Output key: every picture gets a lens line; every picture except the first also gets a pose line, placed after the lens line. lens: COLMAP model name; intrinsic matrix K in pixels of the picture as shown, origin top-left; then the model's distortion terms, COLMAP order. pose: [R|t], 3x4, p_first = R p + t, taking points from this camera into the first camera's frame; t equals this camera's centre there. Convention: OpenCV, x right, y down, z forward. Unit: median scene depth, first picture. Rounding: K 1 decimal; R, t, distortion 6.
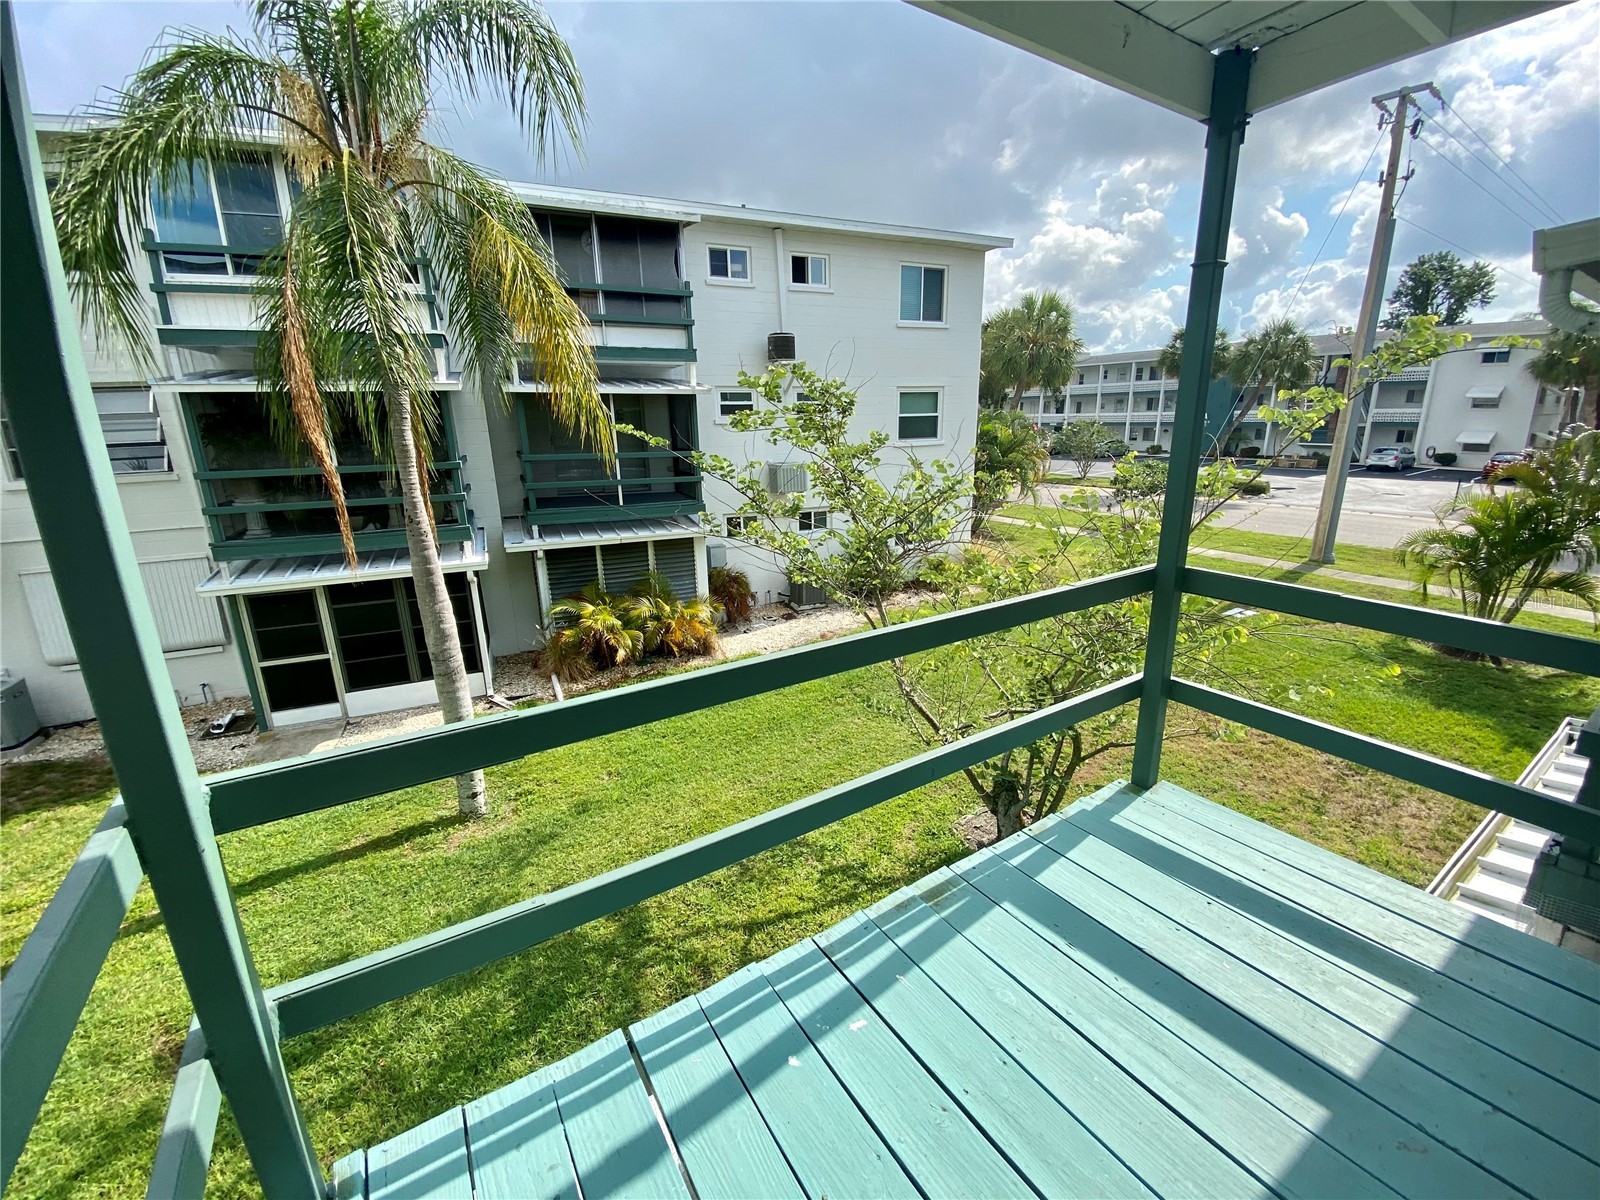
lens RADIAL K [[653.8, 0, 800.0], [0, 653.8, 600.0], [0, 0, 1]] dist [0.017746, -0.019647]
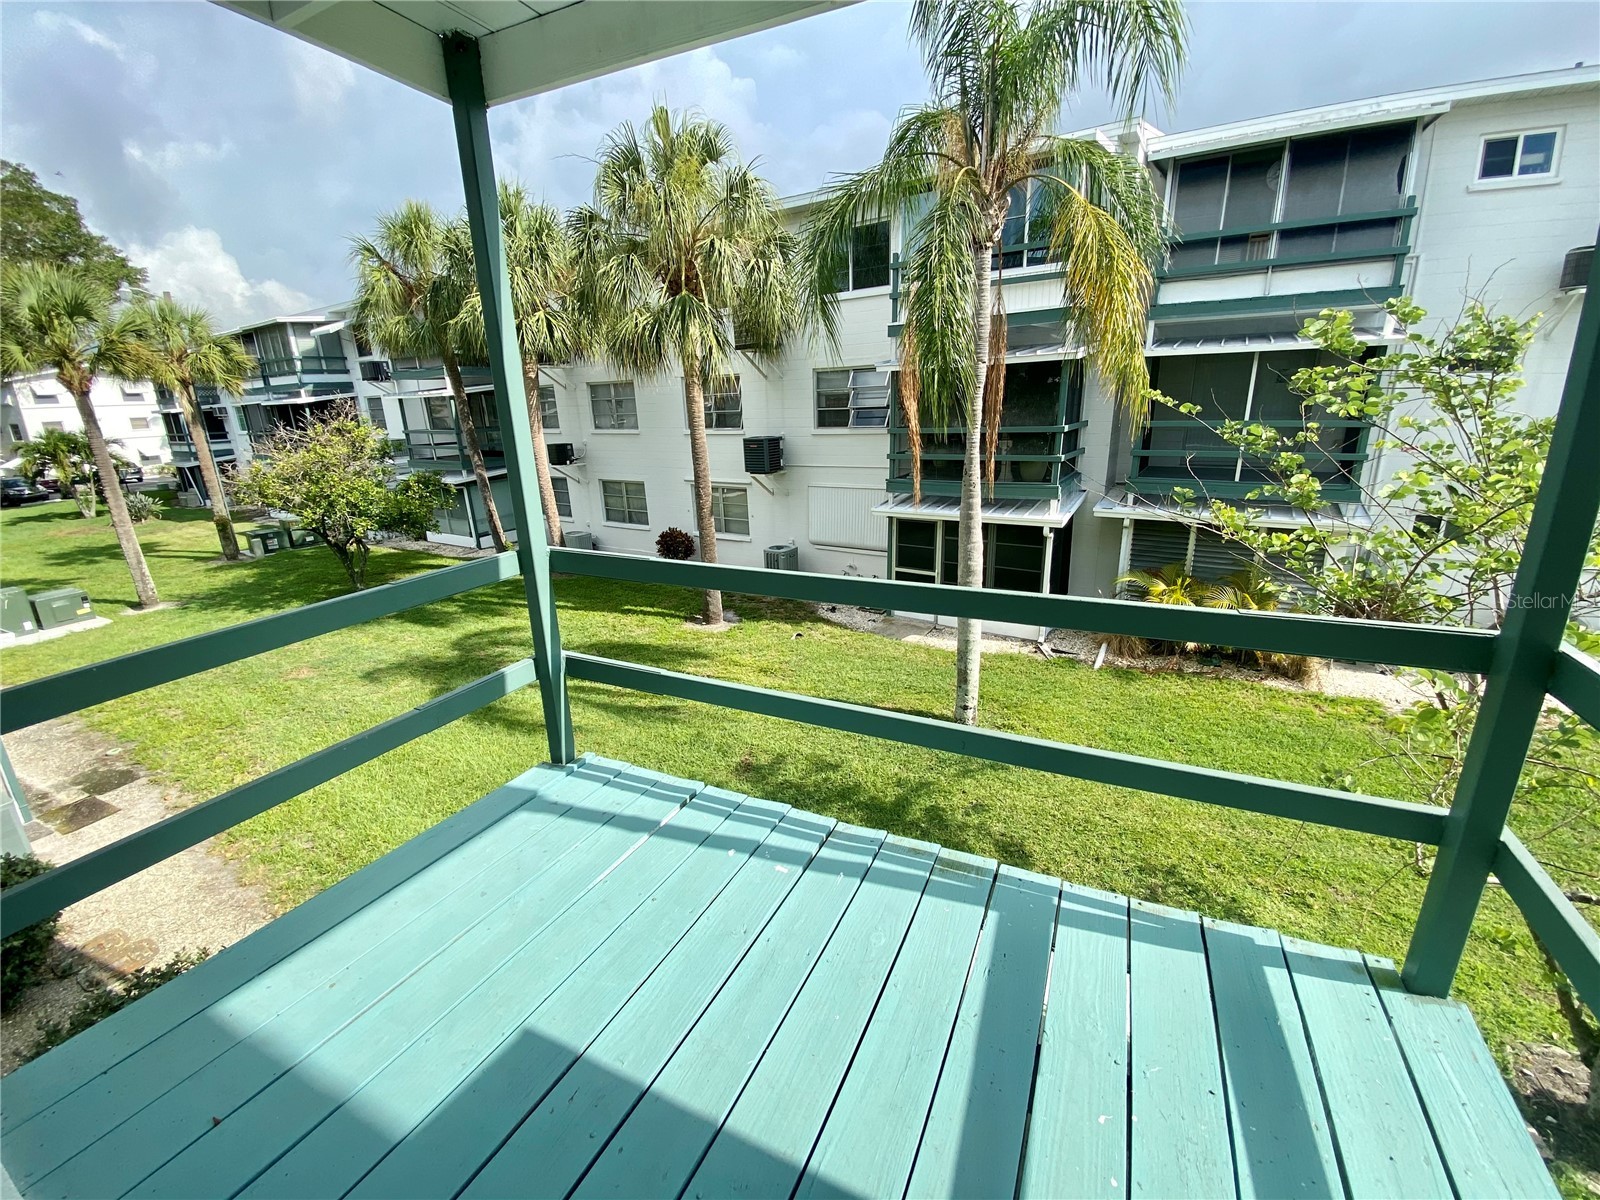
lens RADIAL K [[653.8, 0, 800.0], [0, 653.8, 600.0], [0, 0, 1]] dist [0.017746, -0.019647]
pose [[0.527839, 0.244744, -0.813318, 0.188889], [-0.205298, 0.965953, 0.157438, -0.012411], [0.824160, 0.083871, 0.560113, 0.050334]]
